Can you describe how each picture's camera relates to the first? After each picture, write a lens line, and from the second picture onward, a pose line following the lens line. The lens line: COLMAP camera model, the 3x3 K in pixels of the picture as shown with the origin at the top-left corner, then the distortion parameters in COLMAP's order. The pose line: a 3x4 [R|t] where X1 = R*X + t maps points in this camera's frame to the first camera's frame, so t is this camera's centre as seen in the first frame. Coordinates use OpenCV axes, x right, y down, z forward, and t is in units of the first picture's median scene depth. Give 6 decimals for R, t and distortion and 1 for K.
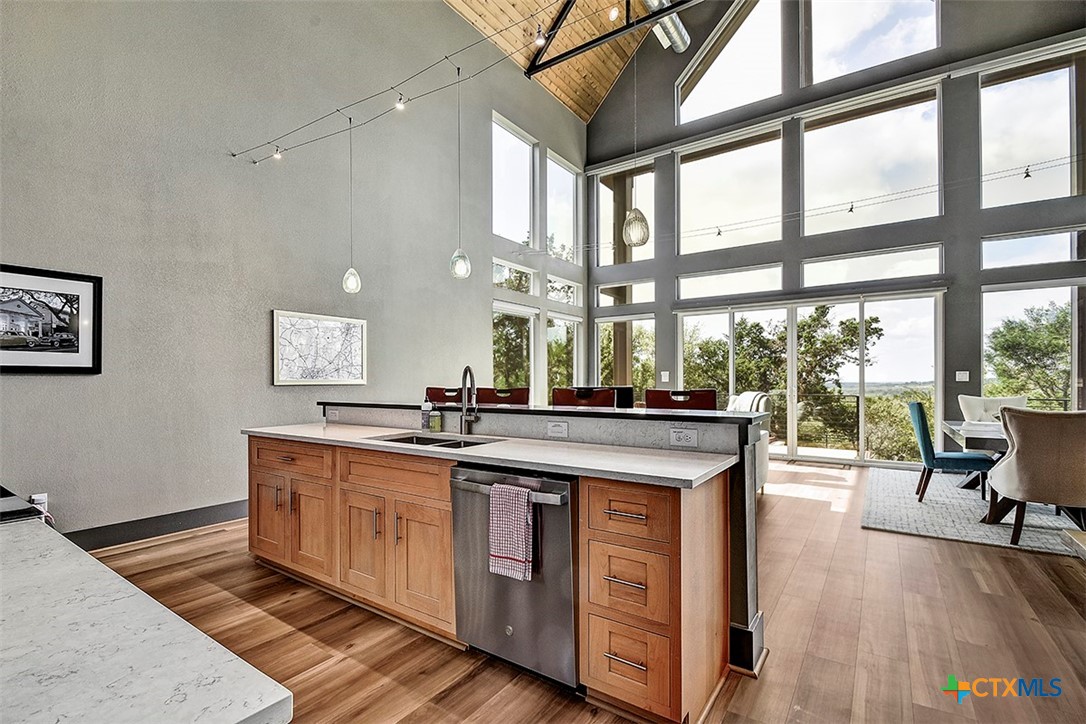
lens RADIAL K [[498.9, 0, 533.0], [0, 498.9, 378.0], [0, 0, 1]] dist [0.006060, -0.009075]
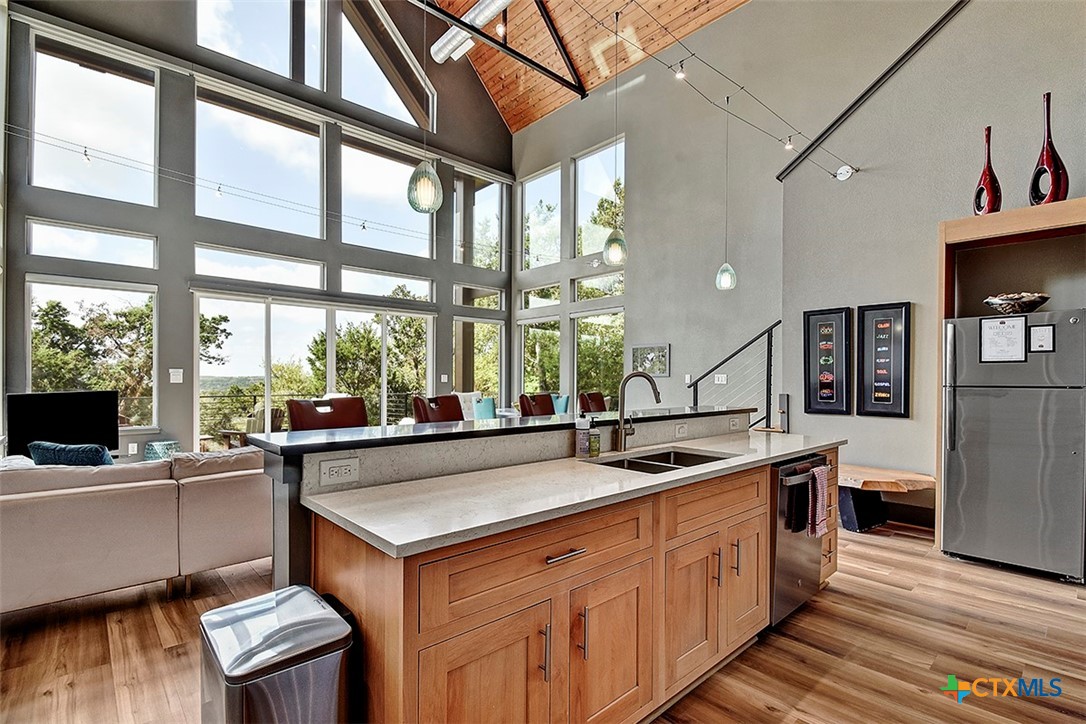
lens RADIAL K [[498.9, 0, 541.1], [0, 498.9, 379.8], [0, 0, 1]] dist [0.006060, -0.009075]
pose [[0.213995, 0.000729, 0.976834, -0.359416], [-0.010272, 0.999946, 0.001504, -0.003488], [-0.976781, -0.010355, 0.213991, 0.341655]]
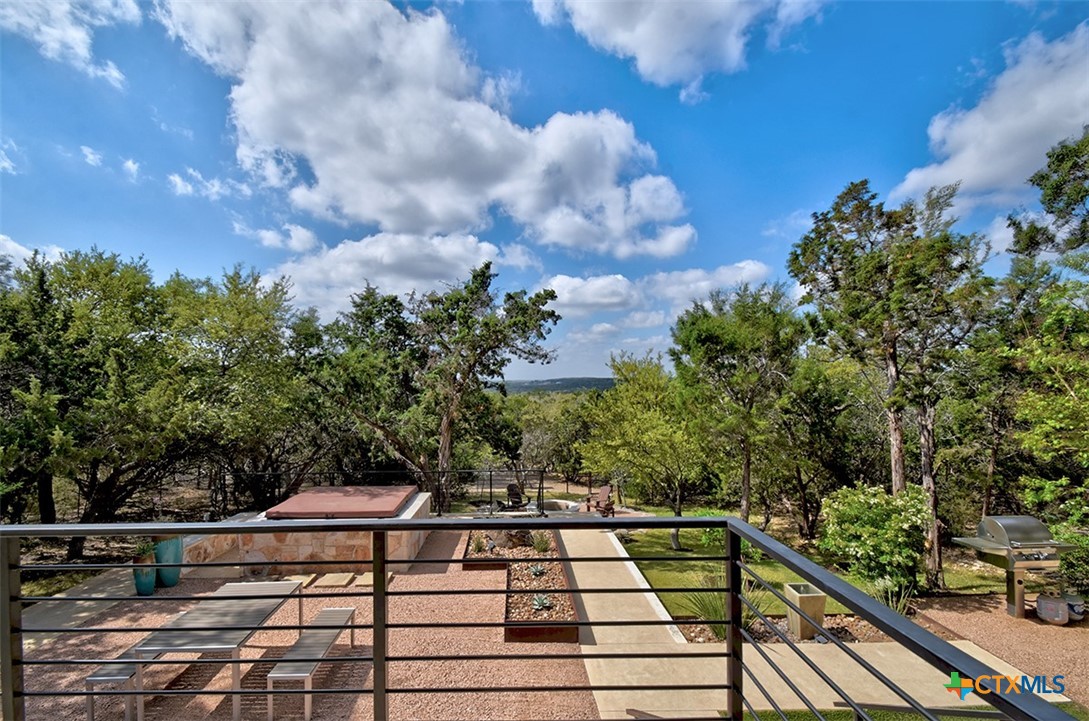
lens RADIAL K [[500.3, 0, 535.3], [0, 500.3, 385.3], [0, 0, 1]] dist [0.006060, -0.009075]
pose [[0.798716, -0.014702, 0.601528, 0.566435], [0.006468, 0.999853, 0.015849, -0.013053], [-0.601673, -0.008768, 0.798694, 1.031846]]
